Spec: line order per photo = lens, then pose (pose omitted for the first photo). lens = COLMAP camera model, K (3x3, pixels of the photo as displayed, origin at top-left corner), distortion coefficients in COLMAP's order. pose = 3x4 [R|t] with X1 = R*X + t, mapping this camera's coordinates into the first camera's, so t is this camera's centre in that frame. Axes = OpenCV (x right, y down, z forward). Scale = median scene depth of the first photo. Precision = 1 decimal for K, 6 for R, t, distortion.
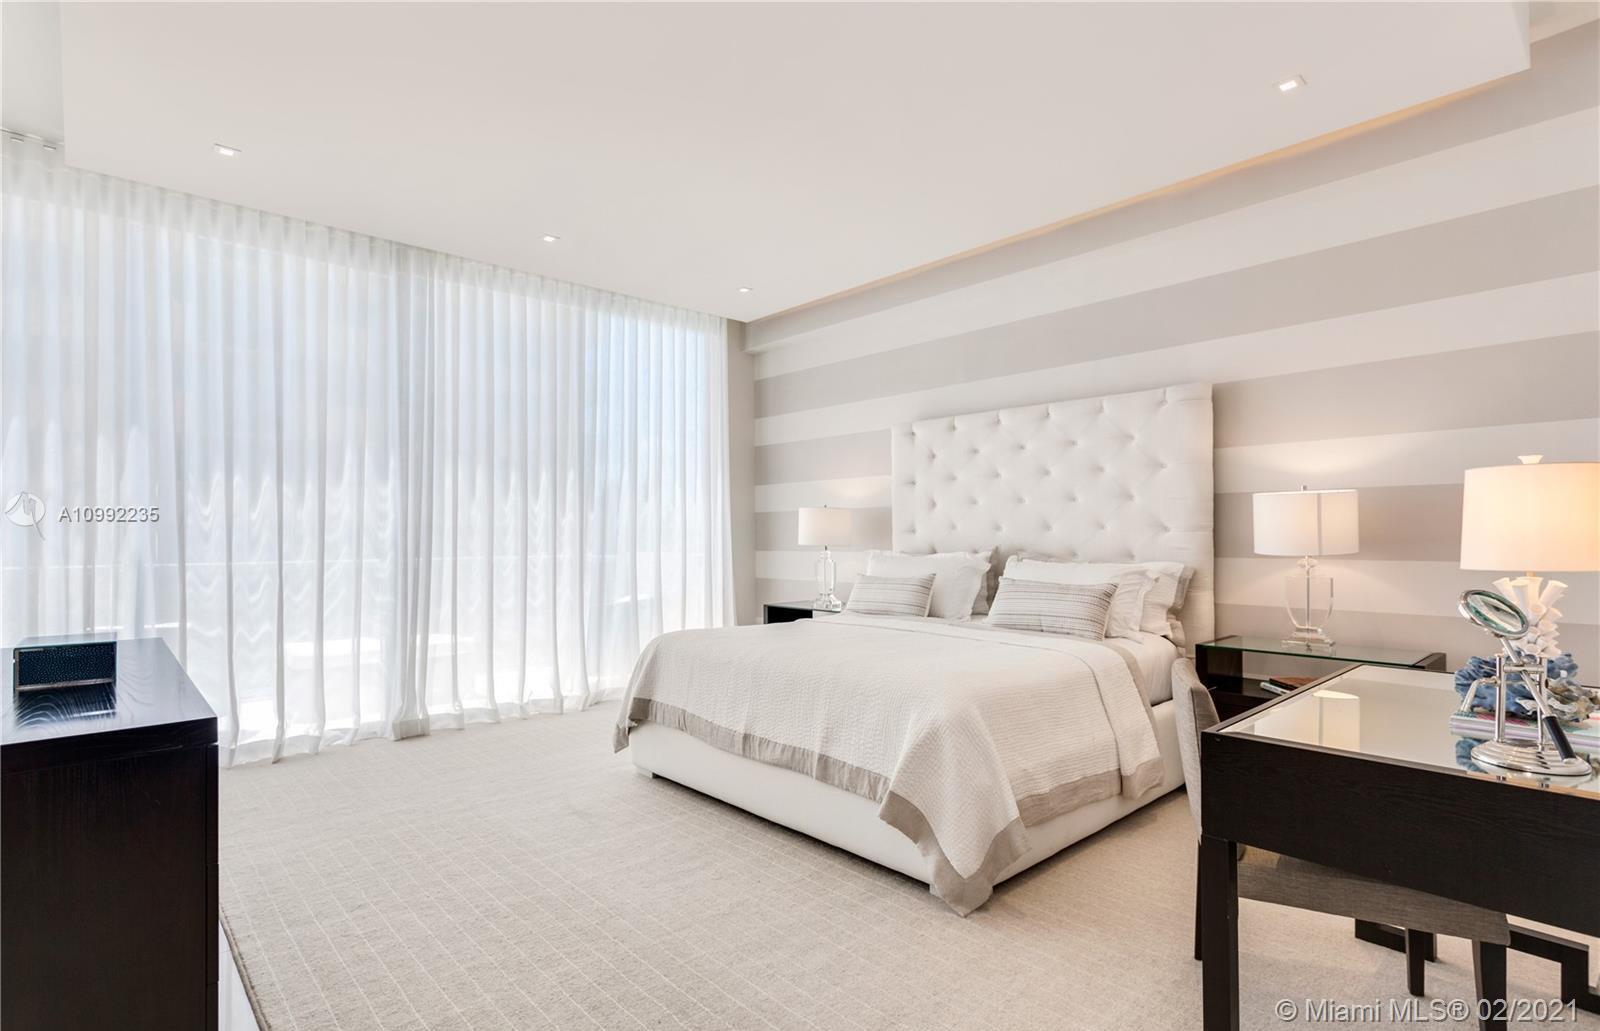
lens RADIAL K [[789.9, 0, 792.6], [0, 789.9, 524.1], [0, 0, 1]] dist [0.002101, 0.000004]
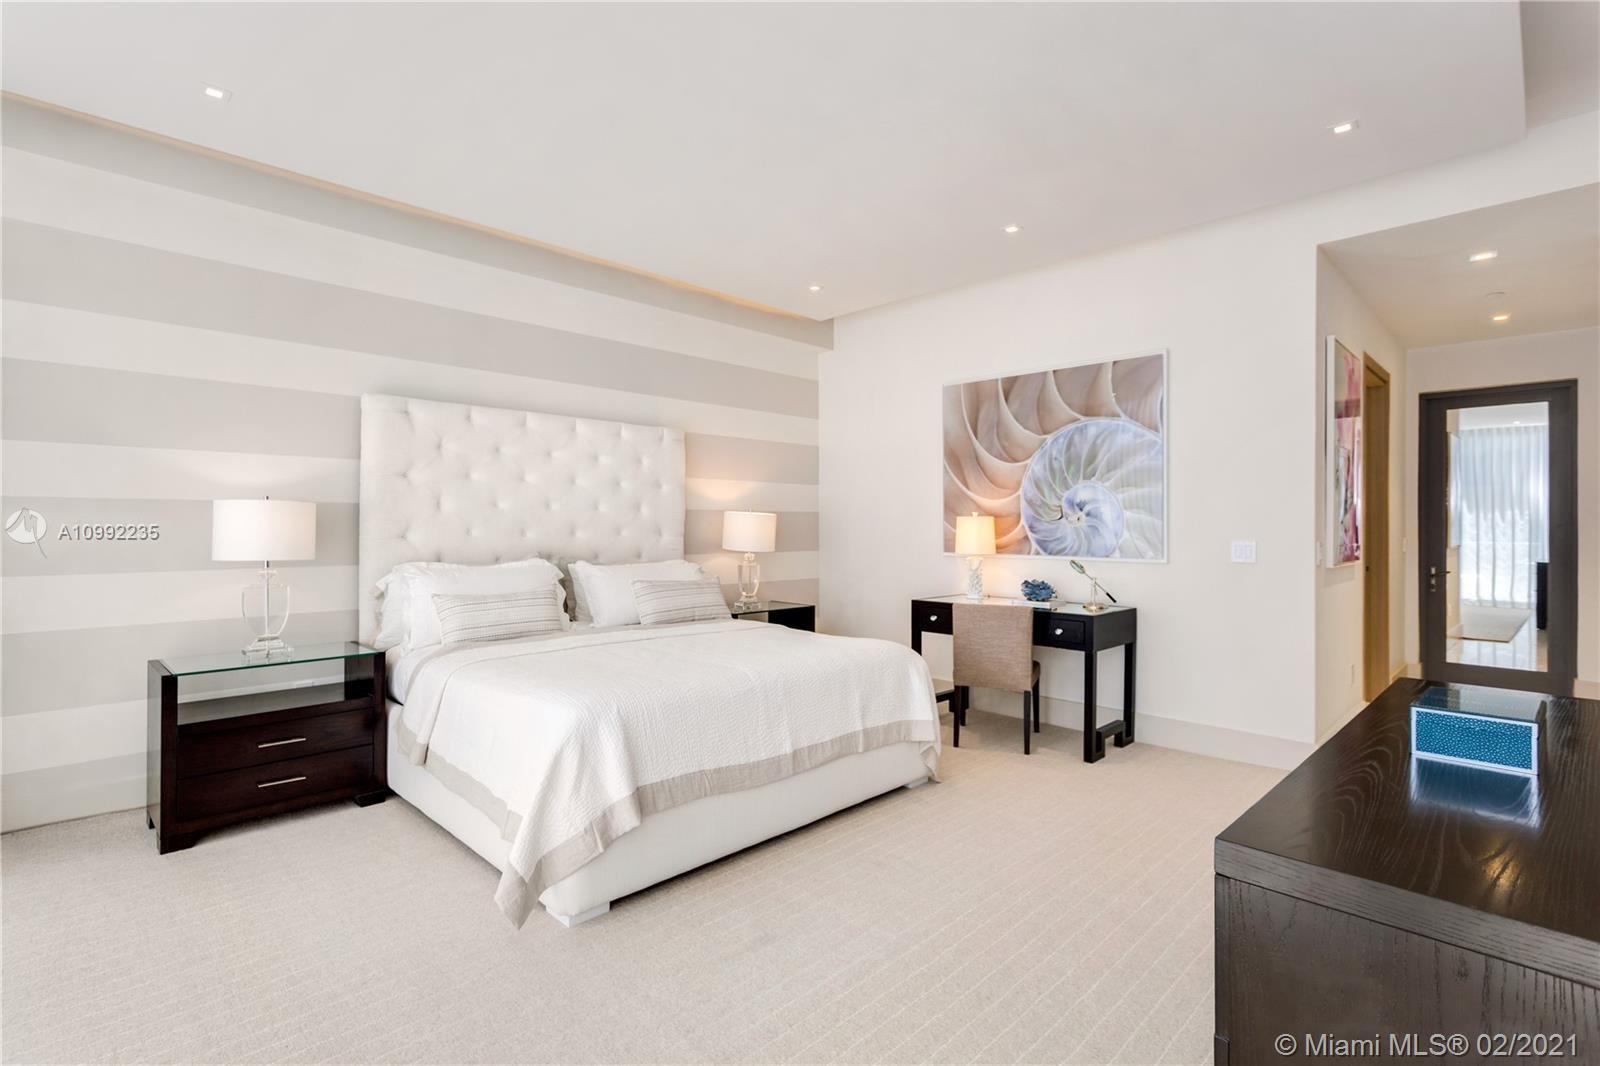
lens RADIAL K [[741.5, 0, 792.2], [0, 741.5, 531.0], [0, 0, 1]] dist [-0.023642, -0.000115]
pose [[-0.031383, 0.004532, 0.999497, -0.809017], [-0.011433, 0.999923, -0.004893, 0.002833], [-0.999442, -0.011581, -0.031329, 0.873642]]
